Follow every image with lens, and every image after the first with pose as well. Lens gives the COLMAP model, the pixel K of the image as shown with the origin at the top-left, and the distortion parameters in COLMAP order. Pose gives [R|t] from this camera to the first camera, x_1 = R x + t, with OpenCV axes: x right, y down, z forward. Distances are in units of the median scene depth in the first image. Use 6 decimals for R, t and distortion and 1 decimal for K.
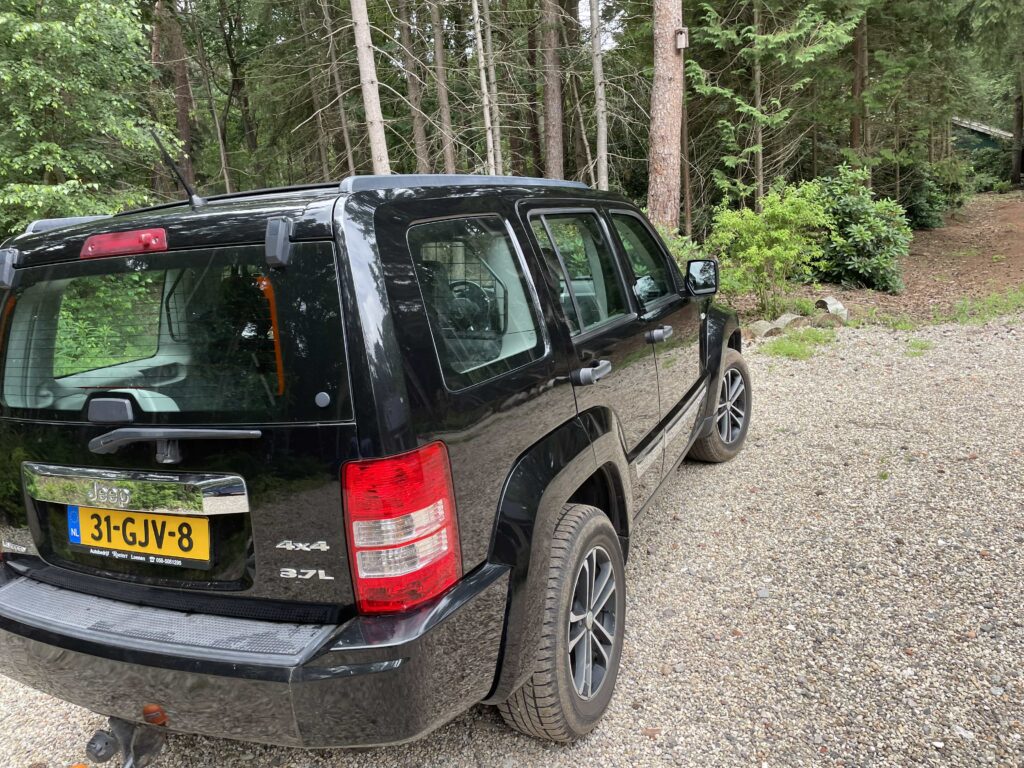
lens RADIAL K [[753.4, 0, 505.9], [0, 753.4, 385.8], [0, 0, 1]] dist [0.084488, -0.101924]
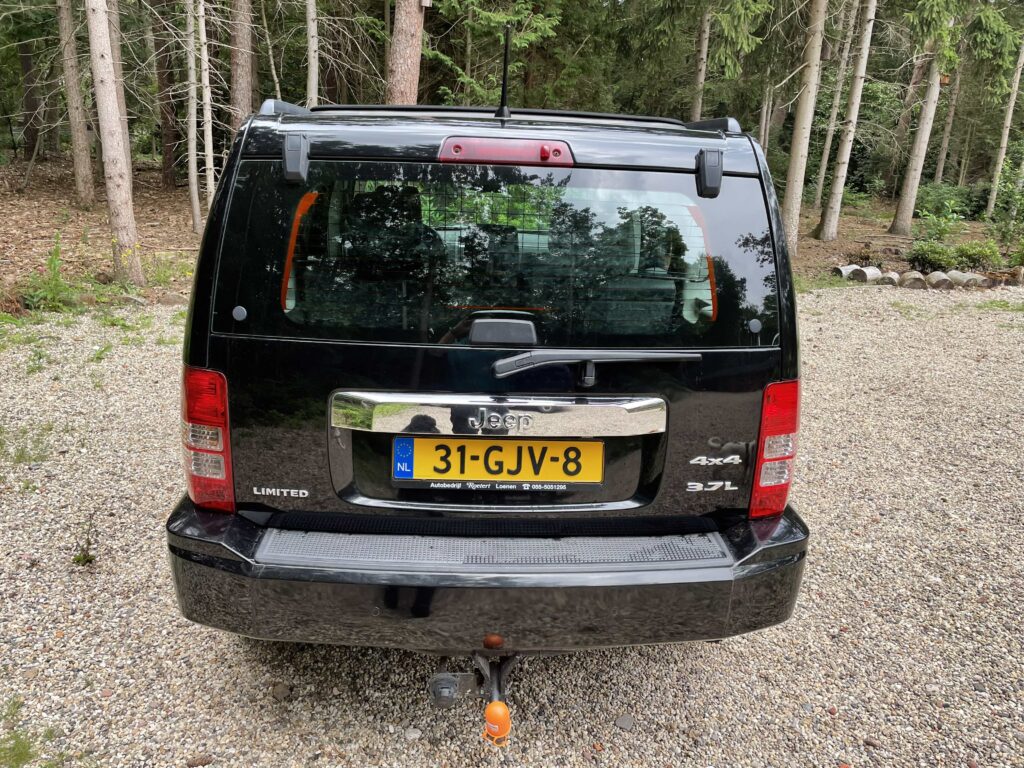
lens RADIAL K [[766.5, 0, 500.9], [0, 766.5, 384.2], [0, 0, 1]] dist [0.108819, -0.148848]
pose [[0.876317, 0.002181, 0.481730, -0.215823], [-0.024977, 0.998850, 0.040914, 0.012687], [-0.481087, -0.047886, 0.875364, 0.036216]]
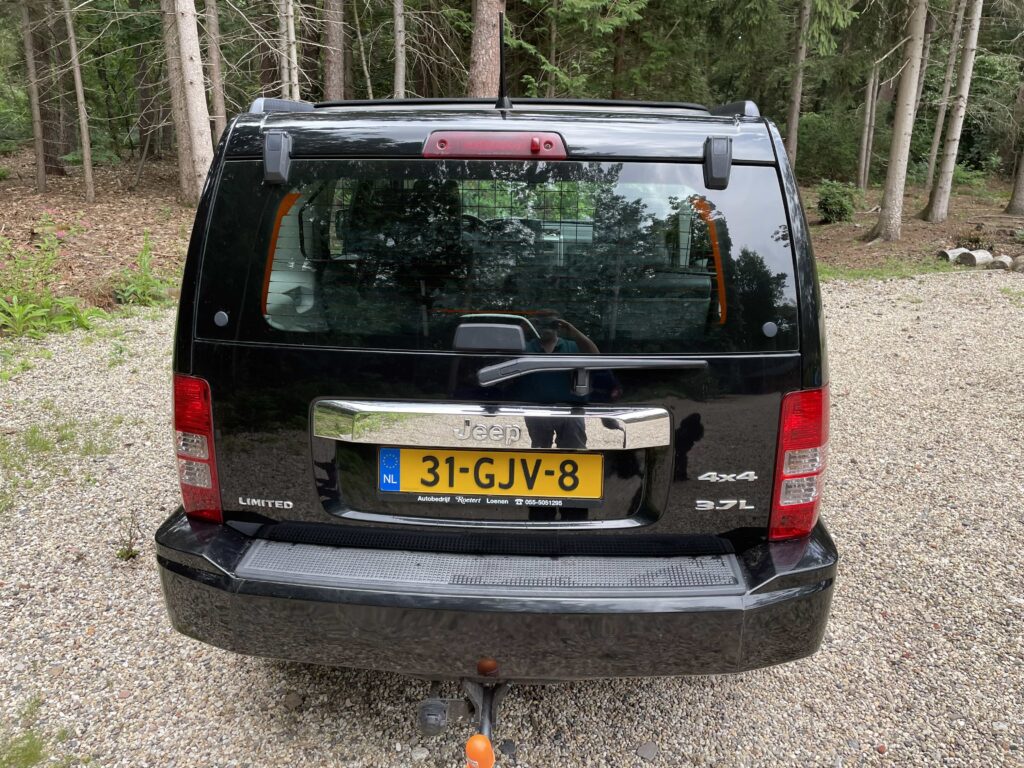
lens RADIAL K [[764.8, 0, 519.0], [0, 764.8, 367.8], [0, 0, 1]] dist [0.110470, -0.142614]
pose [[0.921353, 0.005760, 0.388684, -0.183517], [-0.022788, 0.998971, 0.039213, 0.006956], [-0.388058, -0.044987, 0.920536, 0.036455]]
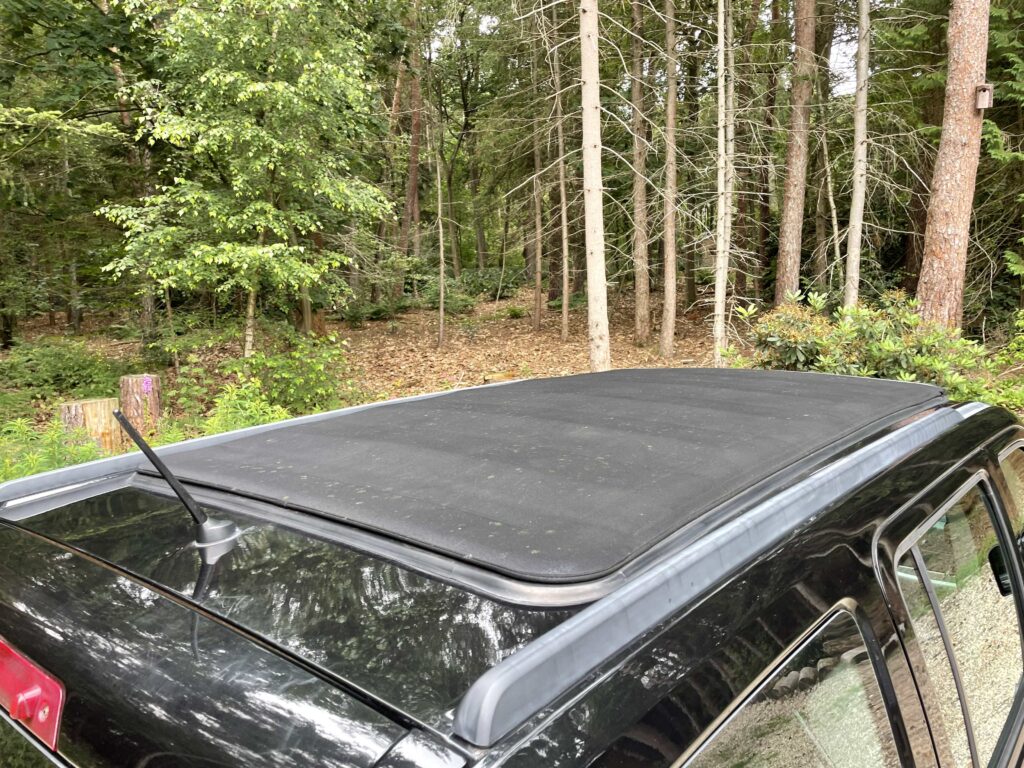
lens RADIAL K [[753.4, 0, 505.9], [0, 753.4, 385.8], [0, 0, 1]] dist [0.084488, -0.101924]
pose [[0.962667, 0.100185, -0.251466, -0.026116], [-0.111804, 0.993205, -0.032311, -0.086212], [0.246520, 0.059220, 0.967327, 0.142324]]
